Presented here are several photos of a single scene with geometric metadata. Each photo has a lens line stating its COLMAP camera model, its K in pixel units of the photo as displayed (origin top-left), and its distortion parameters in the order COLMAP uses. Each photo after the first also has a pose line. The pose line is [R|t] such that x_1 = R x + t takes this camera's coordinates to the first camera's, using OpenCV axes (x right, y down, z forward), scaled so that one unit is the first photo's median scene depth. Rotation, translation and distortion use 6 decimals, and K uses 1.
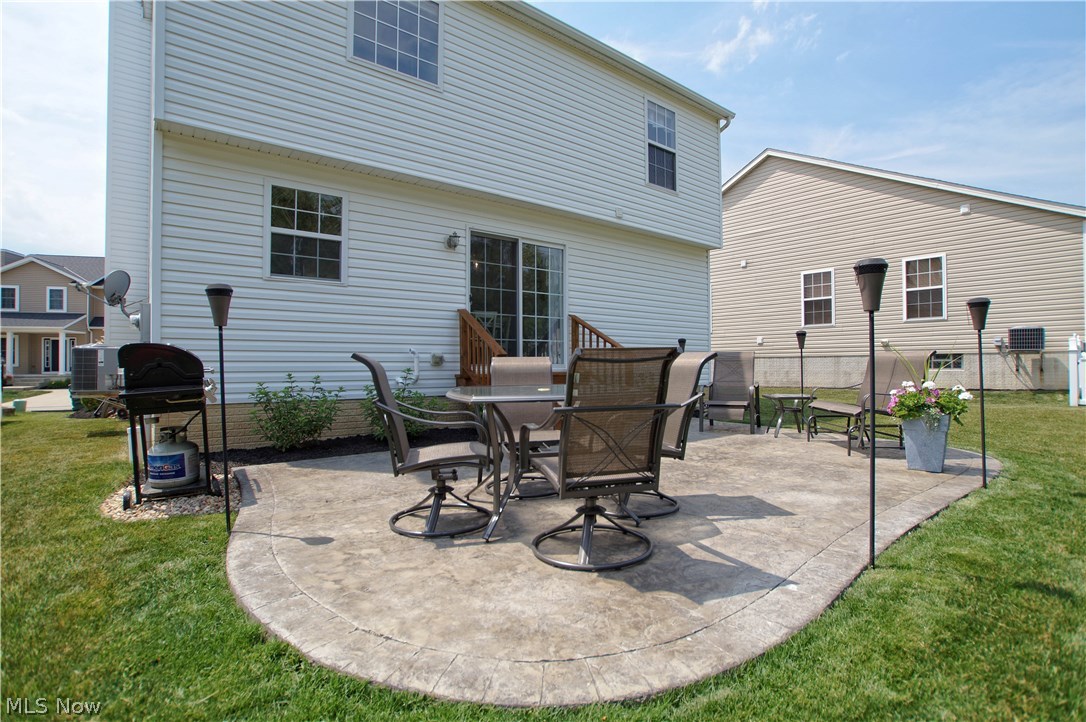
lens RADIAL K [[530.2, 0, 547.2], [0, 530.2, 363.5], [0, 0, 1]] dist [-0.082521, 0.042535]
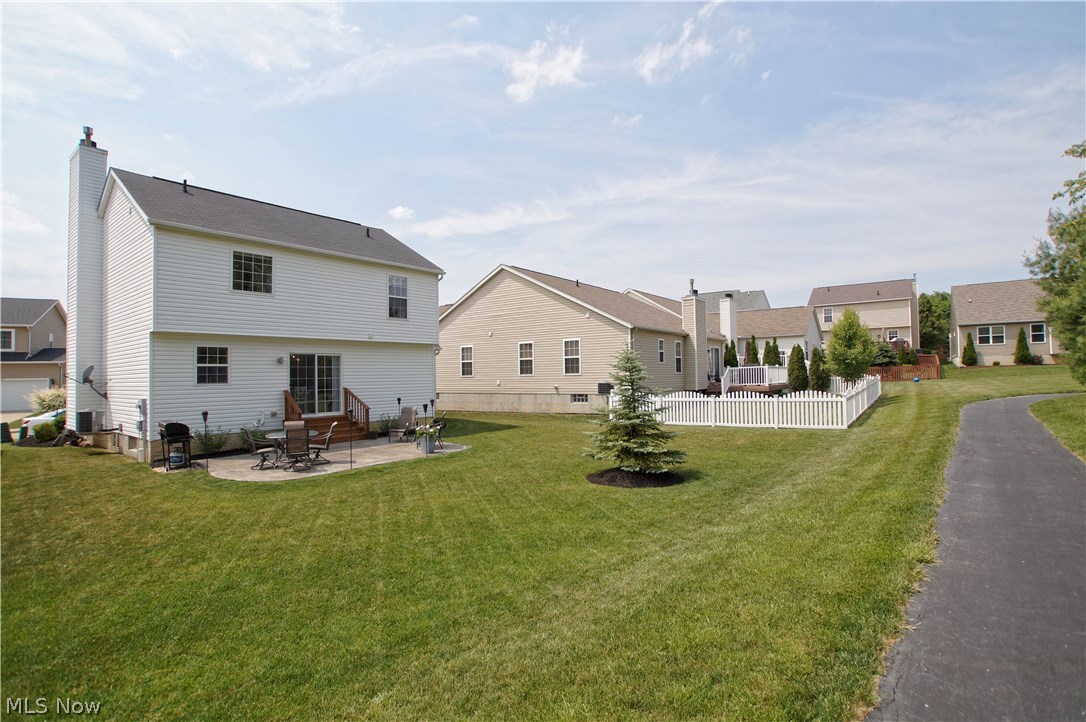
lens RADIAL K [[530.2, 0, 547.2], [0, 530.2, 363.5], [0, 0, 1]] dist [-0.082521, 0.042535]
pose [[0.974064, -0.007155, 0.226160, 0.400287], [0.011413, 0.999781, -0.017525, -0.158448], [-0.225985, 0.019651, 0.973933, -1.326749]]
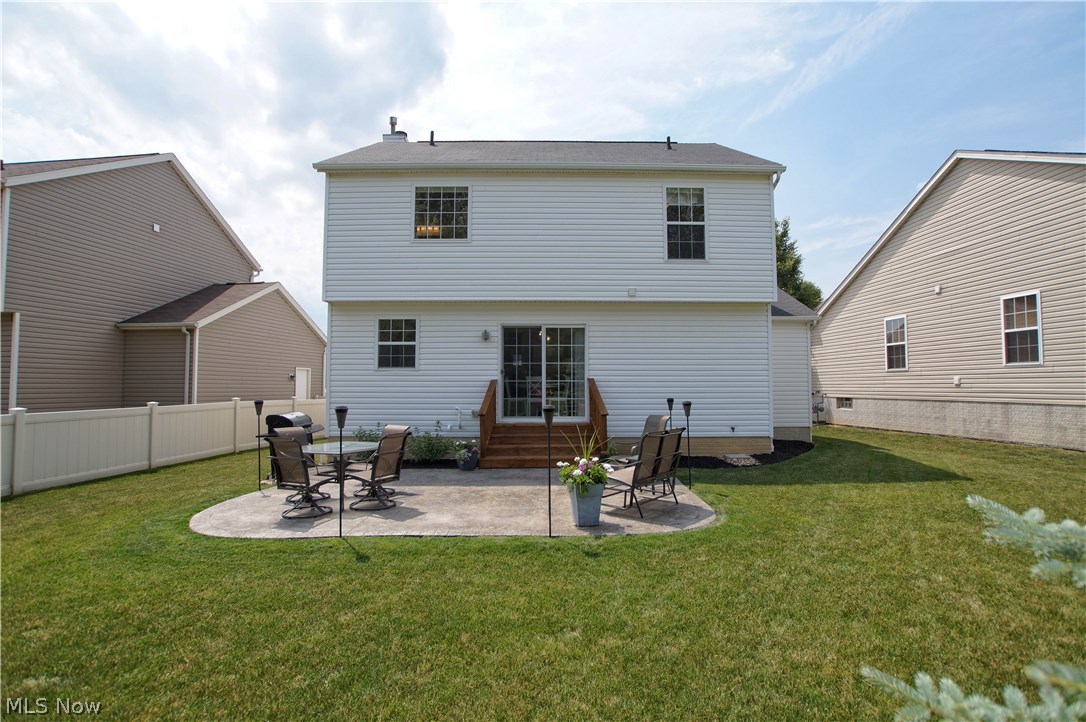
lens RADIAL K [[530.2, 0, 547.2], [0, 530.2, 363.5], [0, 0, 1]] dist [-0.082521, 0.042535]
pose [[0.786923, -0.022919, -0.616625, 0.854336], [0.000068, 0.999313, -0.037056, -0.089686], [0.617051, 0.029119, 0.786384, -0.086406]]
